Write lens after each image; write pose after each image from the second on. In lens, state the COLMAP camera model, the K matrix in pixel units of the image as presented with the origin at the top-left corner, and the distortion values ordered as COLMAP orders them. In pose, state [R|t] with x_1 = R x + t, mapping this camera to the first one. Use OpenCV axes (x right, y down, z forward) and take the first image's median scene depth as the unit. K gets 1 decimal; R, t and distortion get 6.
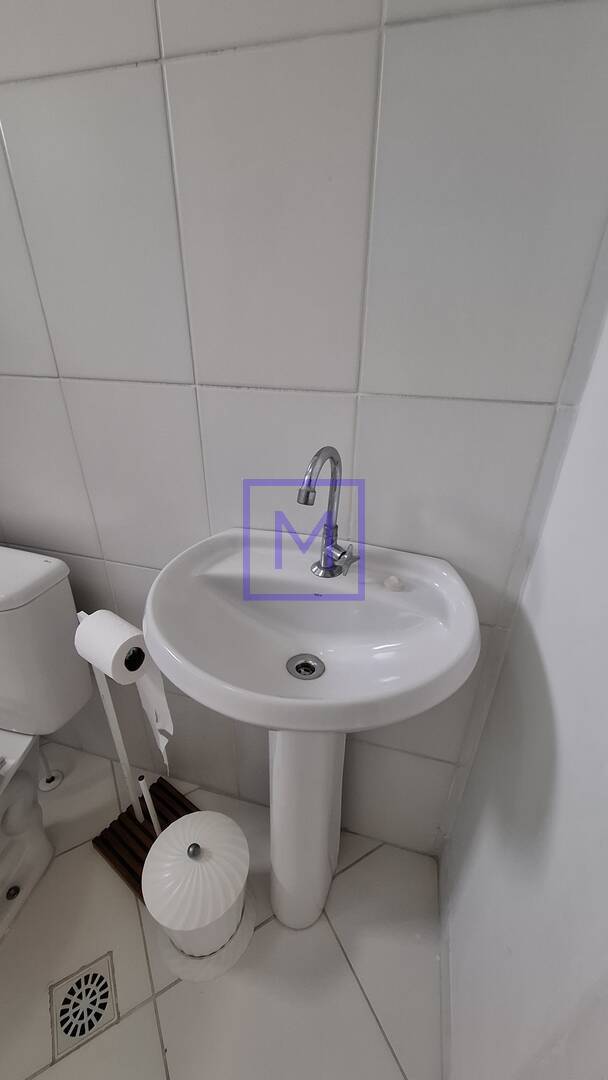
lens RADIAL K [[434.4, 0, 300.8], [0, 434.4, 547.9], [0, 0, 1]] dist [-0.000415, 0.003081]
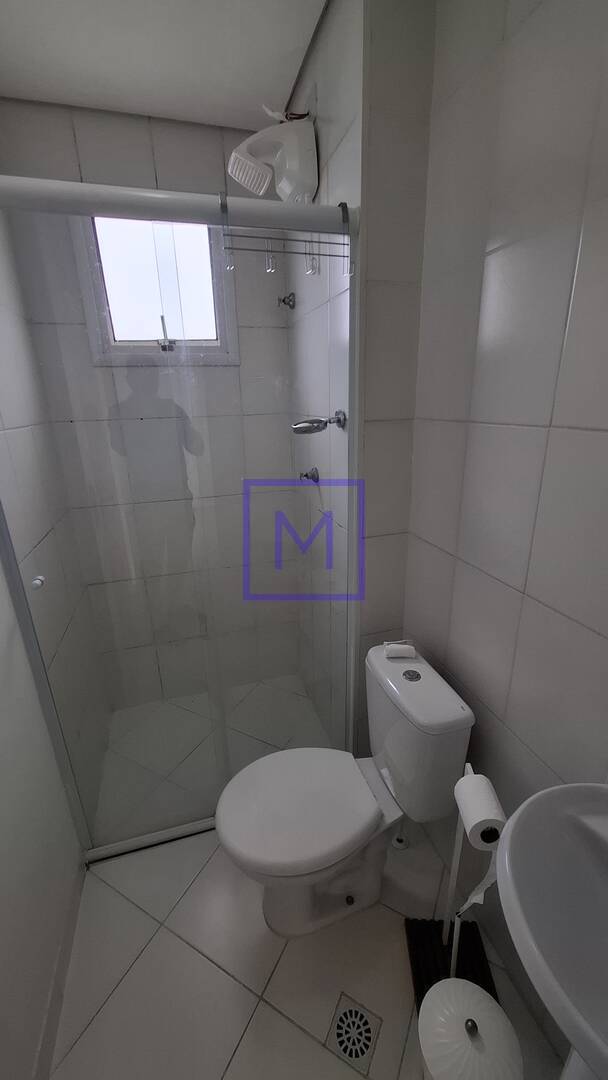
lens RADIAL K [[424.6, 0, 303.5], [0, 424.6, 544.6], [0, 0, 1]] dist [0.002179, 0.000217]
pose [[0.537584, 0.255135, -0.803685, 0.071604], [-0.383875, 0.922678, 0.036136, -0.277548], [0.750762, 0.289089, 0.593956, -0.275918]]
